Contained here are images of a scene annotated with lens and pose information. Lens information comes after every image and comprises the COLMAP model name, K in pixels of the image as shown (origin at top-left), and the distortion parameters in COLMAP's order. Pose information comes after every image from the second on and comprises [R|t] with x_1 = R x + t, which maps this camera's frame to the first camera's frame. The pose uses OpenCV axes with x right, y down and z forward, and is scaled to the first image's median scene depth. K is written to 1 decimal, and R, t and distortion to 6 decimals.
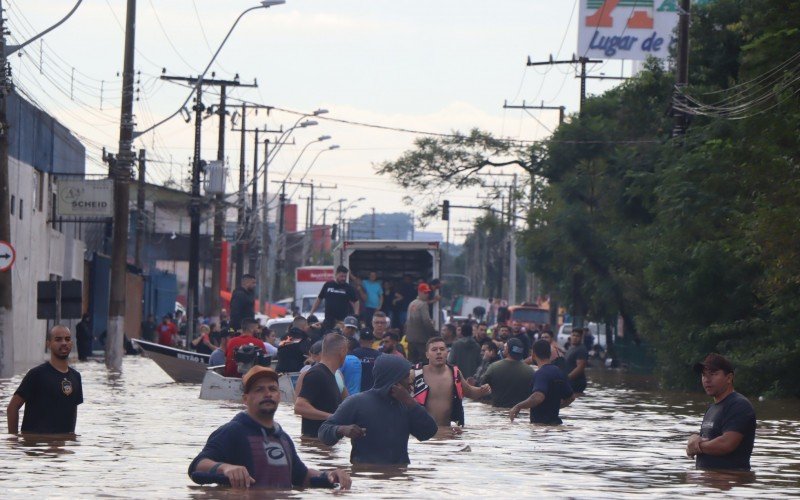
lens RADIAL K [[1575.8, 0, 400.0], [0, 1575.8, 250.0], [0, 0, 1]] dist [0.367891, -0.017738]
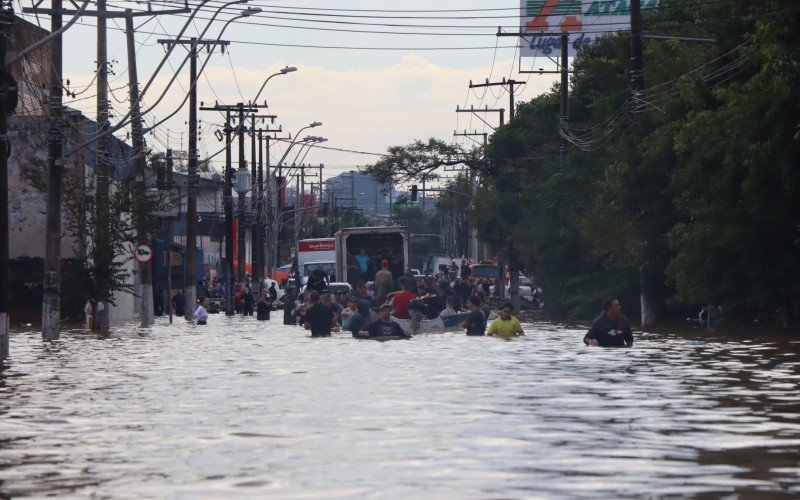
lens RADIAL K [[1575.8, 0, 400.0], [0, 1575.8, 250.0], [0, 0, 1]] dist [0.367891, -0.017738]
pose [[0.999193, -0.038262, 0.012190, -0.000420], [0.037905, 0.998880, 0.028321, -0.019946], [-0.013260, -0.027836, 0.999525, -0.361018]]
